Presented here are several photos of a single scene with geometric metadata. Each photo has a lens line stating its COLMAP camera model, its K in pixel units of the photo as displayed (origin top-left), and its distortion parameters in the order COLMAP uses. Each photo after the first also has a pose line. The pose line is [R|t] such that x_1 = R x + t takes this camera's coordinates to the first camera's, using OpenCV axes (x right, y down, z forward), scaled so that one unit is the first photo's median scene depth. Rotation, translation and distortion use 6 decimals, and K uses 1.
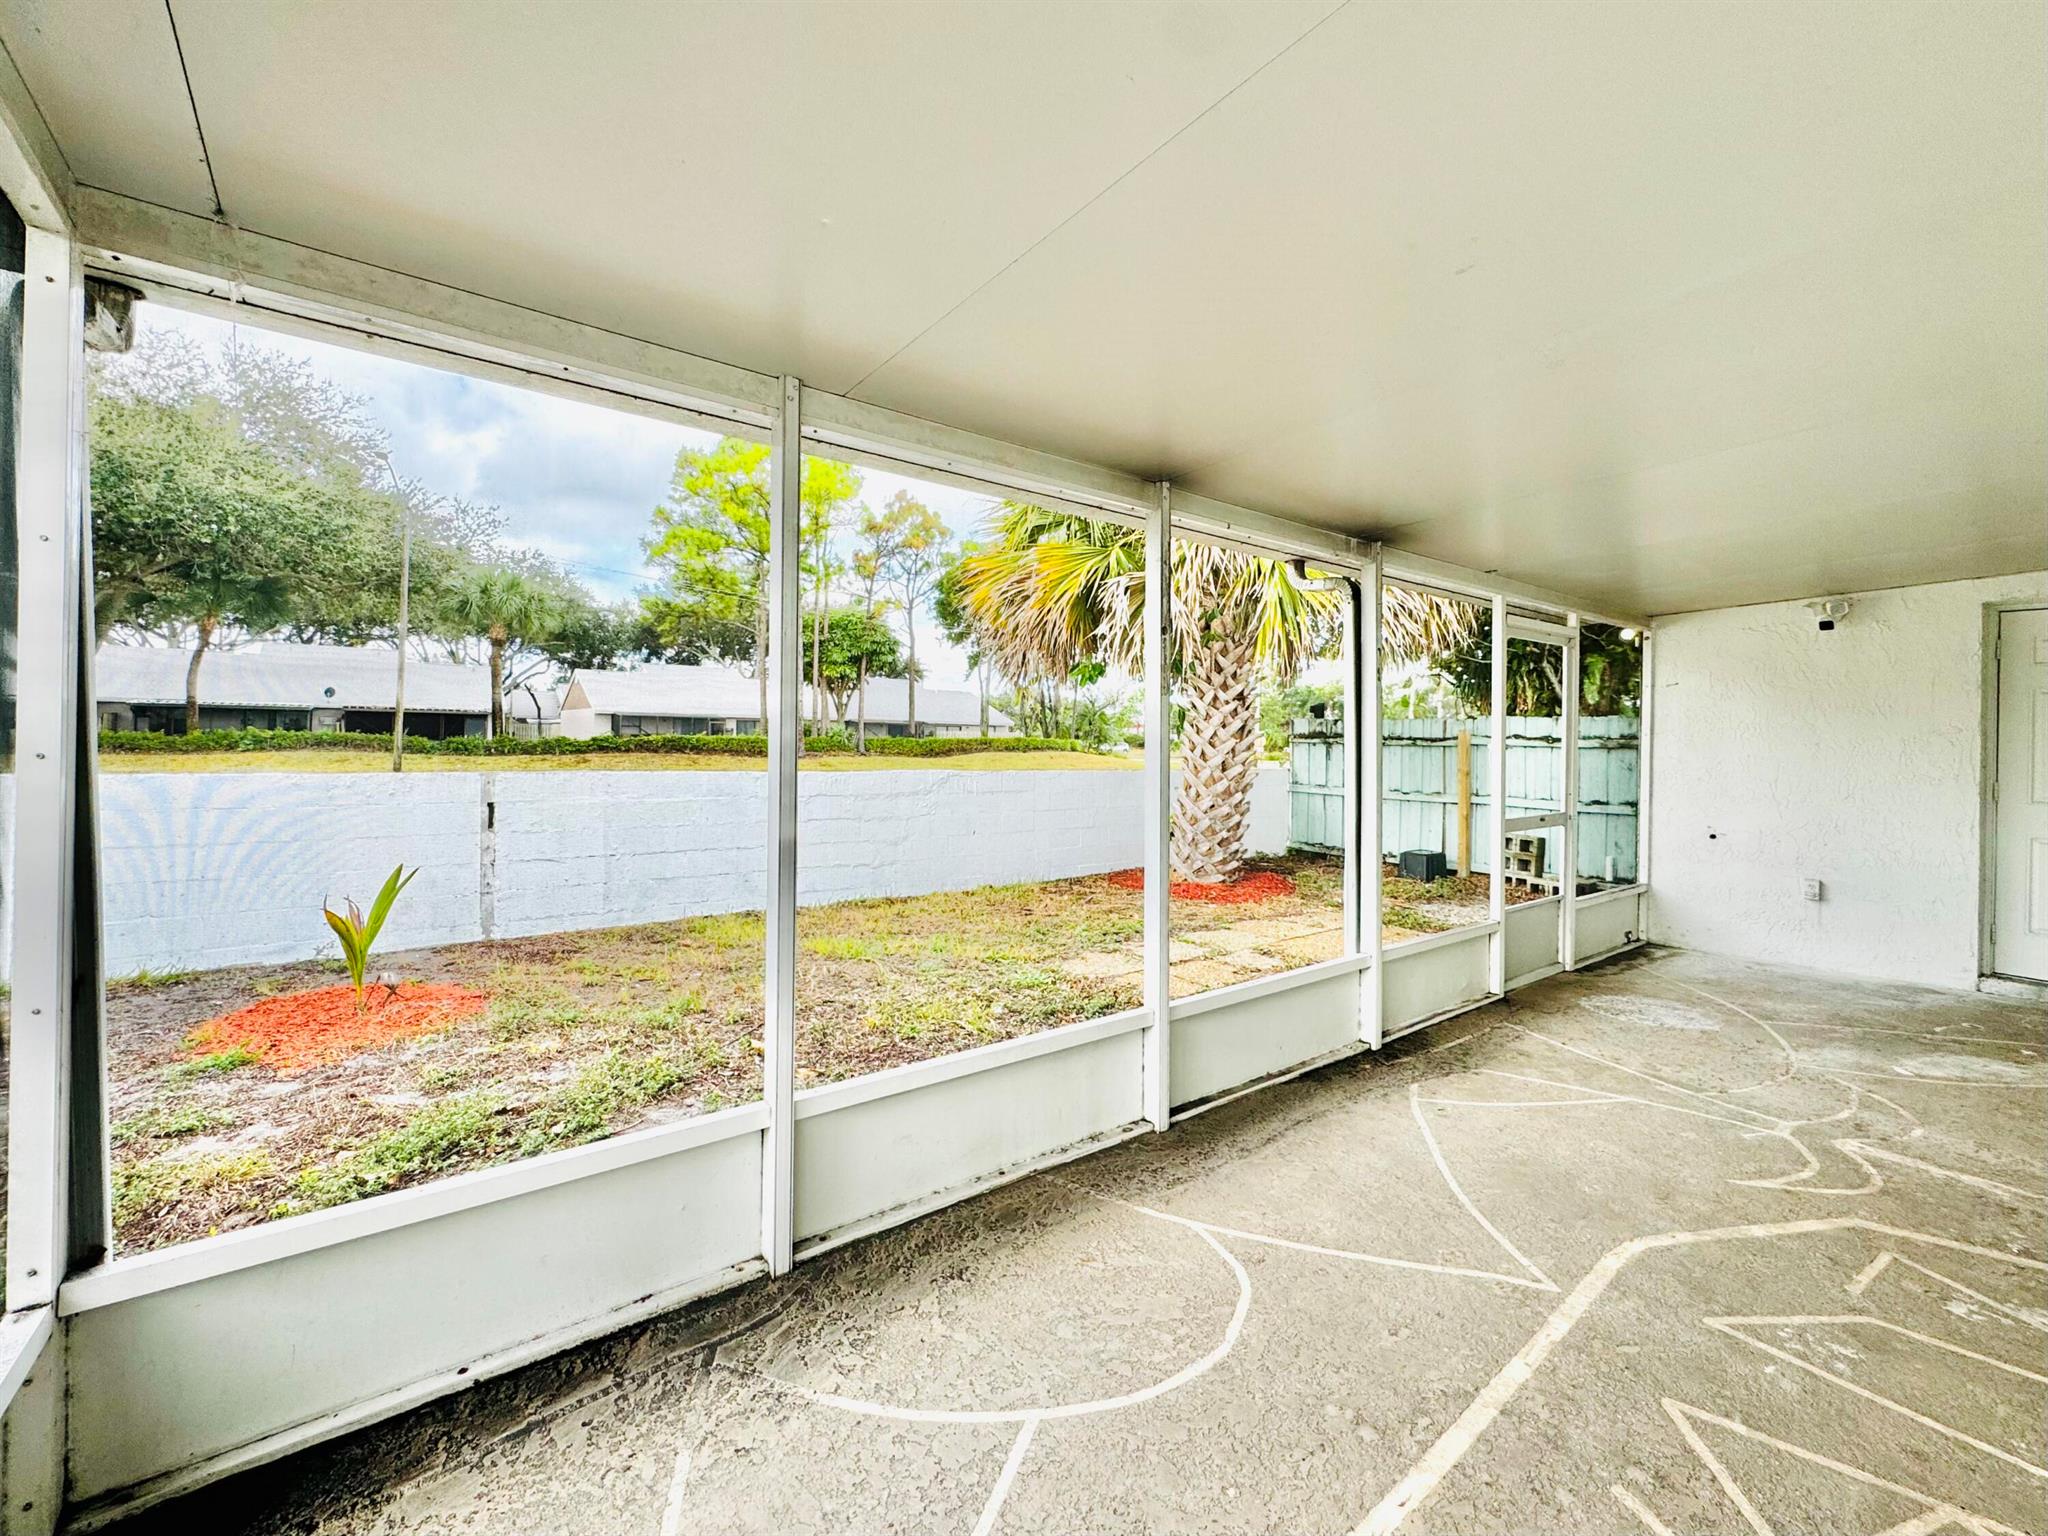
lens RADIAL K [[852.5, 0, 1019.3], [0, 852.5, 737.2], [0, 0, 1]] dist [-0.006019, 0.000369]
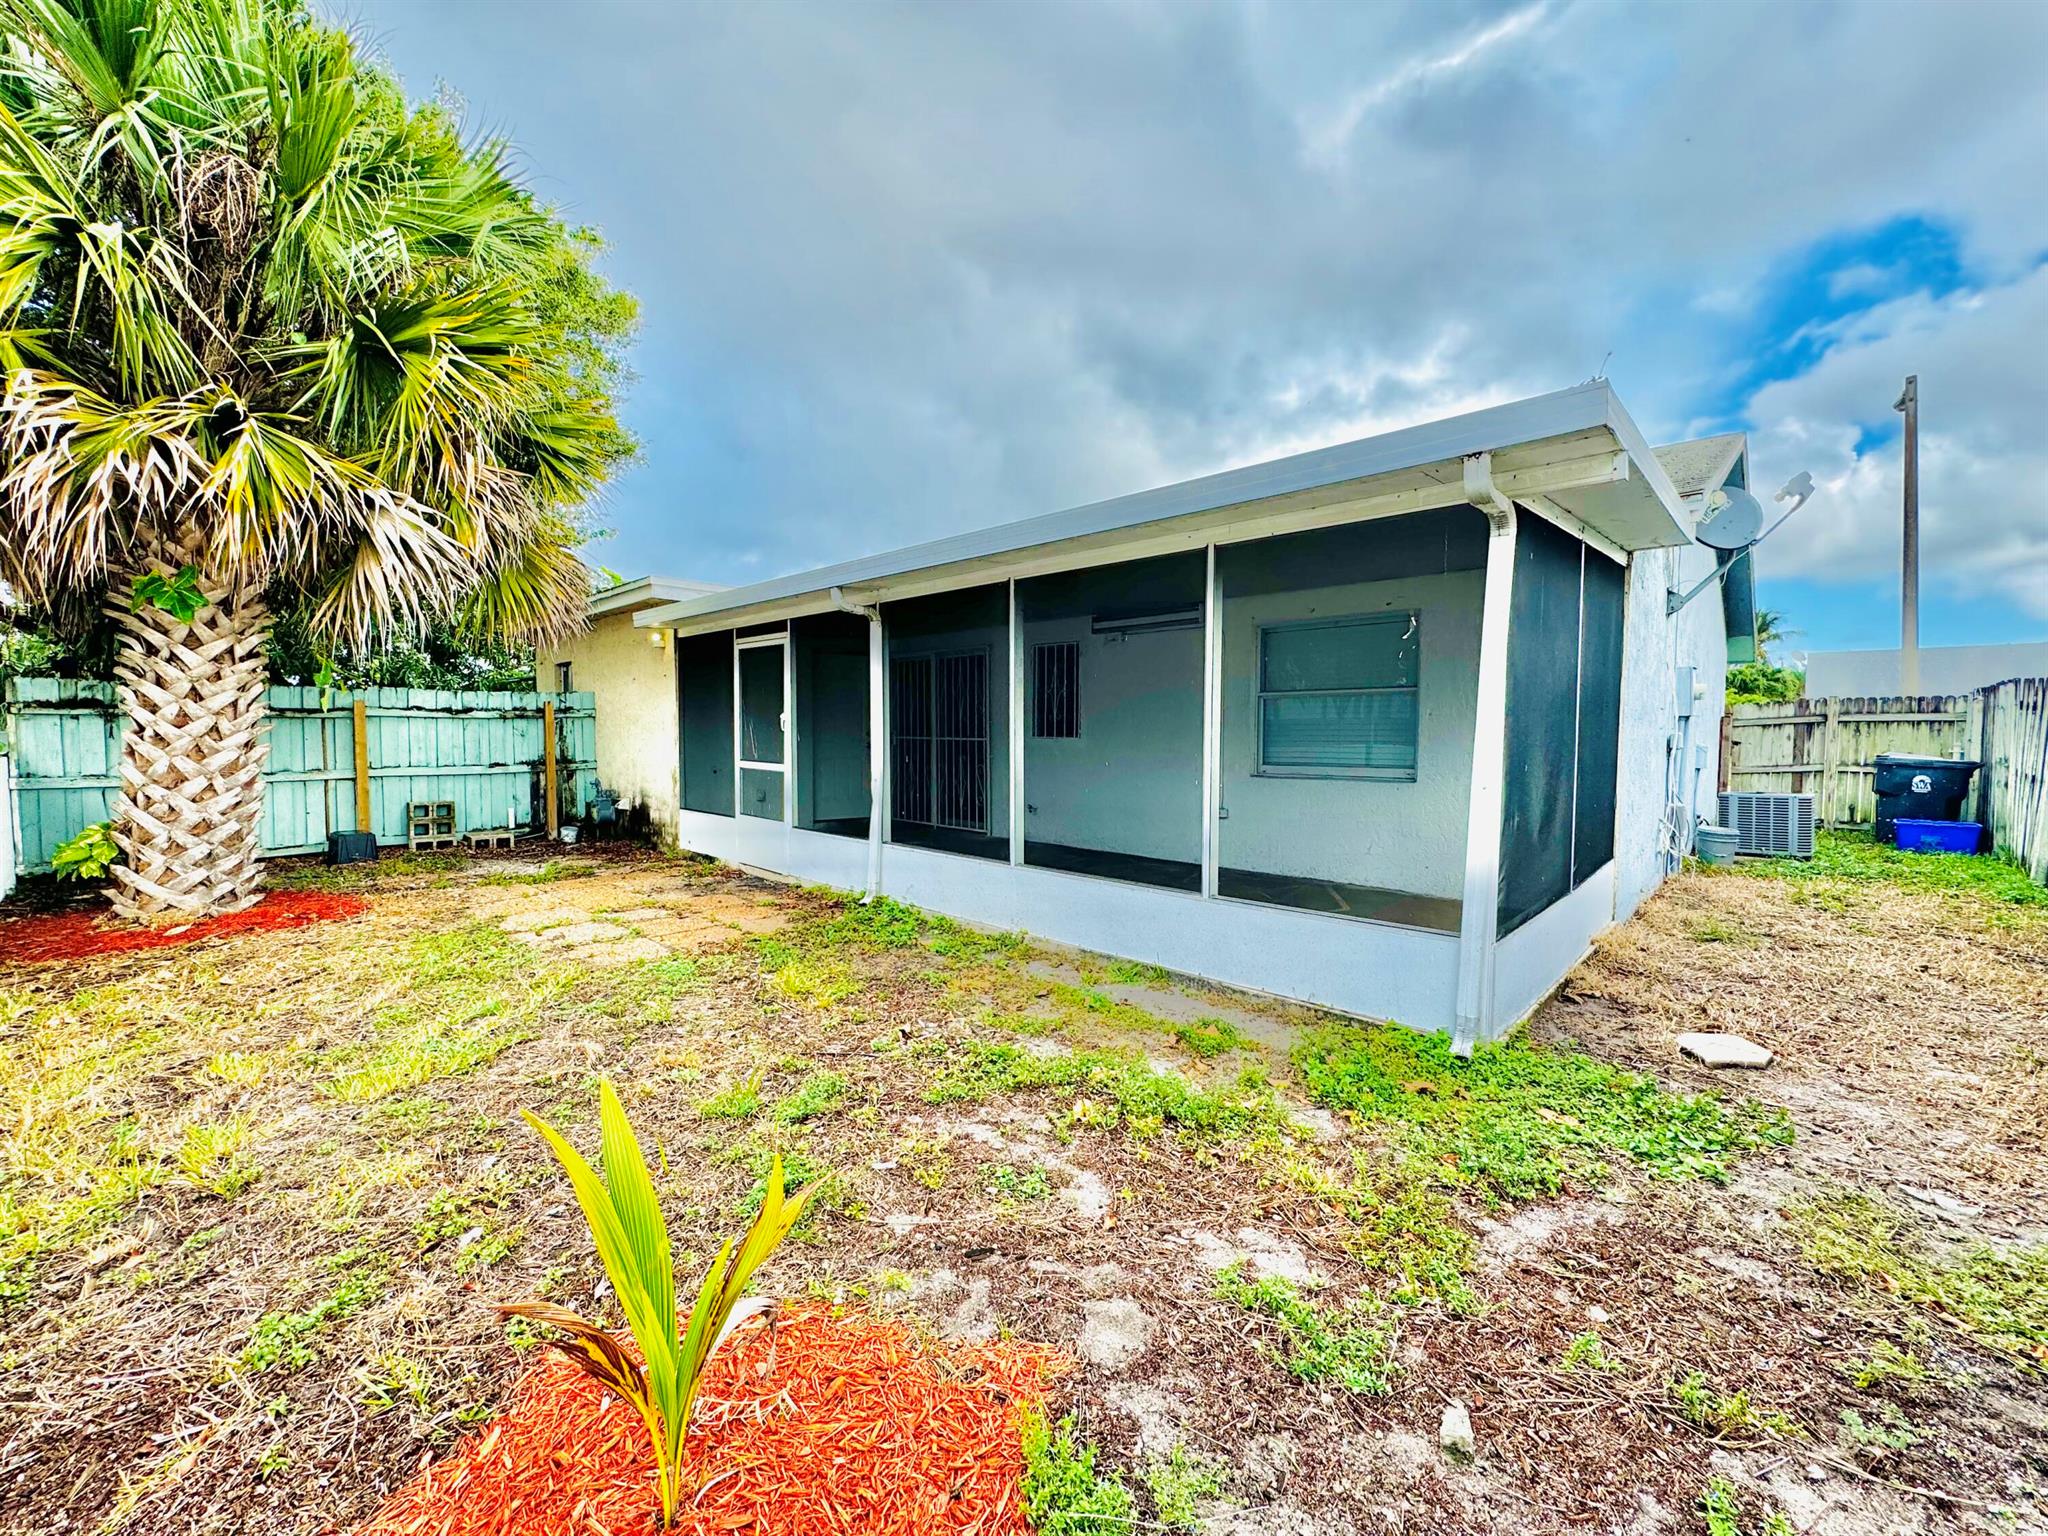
lens RADIAL K [[814.5, 0, 1022.3], [0, 814.5, 768.8], [0, 0, 1]] dist [-0.004203, 0.000701]
pose [[-0.160491, -0.067489, 0.984727, -0.120873], [-0.005604, 0.997706, 0.067466, 0.000525], [-0.987021, 0.005309, -0.160501, 0.100954]]
